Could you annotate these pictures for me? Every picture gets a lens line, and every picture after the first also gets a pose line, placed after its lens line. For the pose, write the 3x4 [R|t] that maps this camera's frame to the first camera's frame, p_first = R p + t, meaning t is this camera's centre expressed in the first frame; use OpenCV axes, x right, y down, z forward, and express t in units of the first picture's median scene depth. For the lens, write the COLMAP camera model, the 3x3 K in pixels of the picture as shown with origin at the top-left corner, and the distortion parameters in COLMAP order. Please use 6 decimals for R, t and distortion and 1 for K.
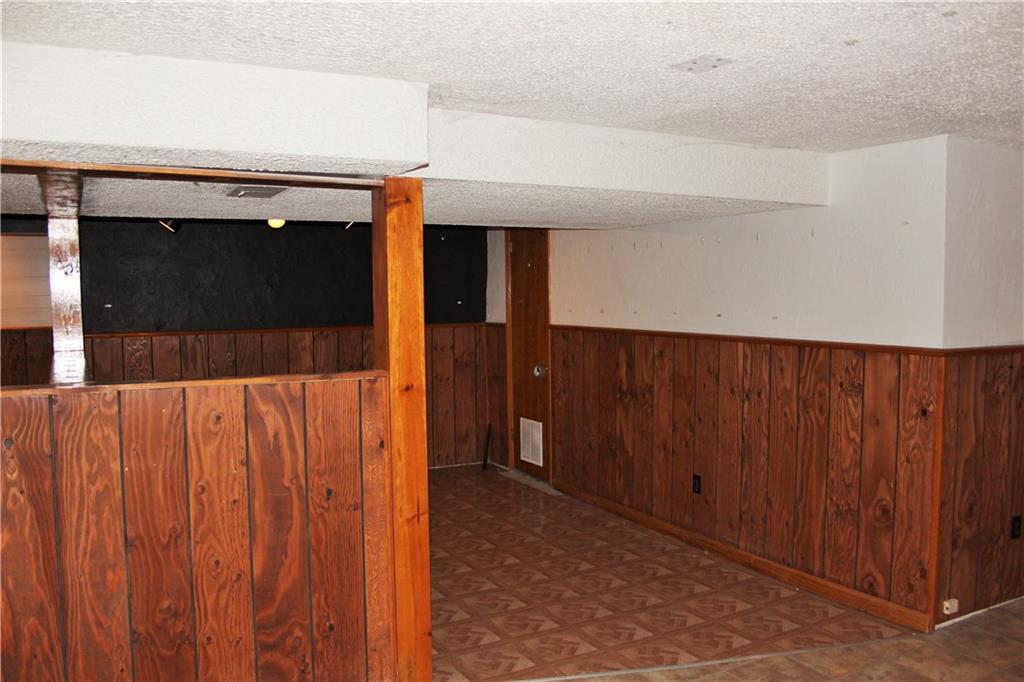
lens RADIAL K [[834.1, 0, 512.0], [0, 834.1, 341.0], [0, 0, 1]] dist [-0.161179, 0.118899]
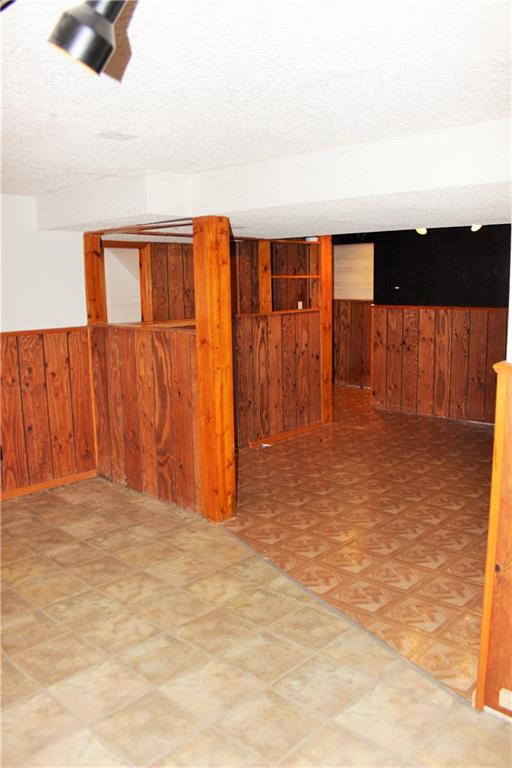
lens RADIAL K [[625.6, 0, 256.0], [0, 625.6, 384.0], [0, 0, 1]] dist [-0.161179, 0.118899]
pose [[0.336183, 0.154585, -0.929024, 0.926006], [-0.043832, 0.987937, 0.148526, -0.042583], [0.940776, -0.009211, 0.338903, 0.559265]]
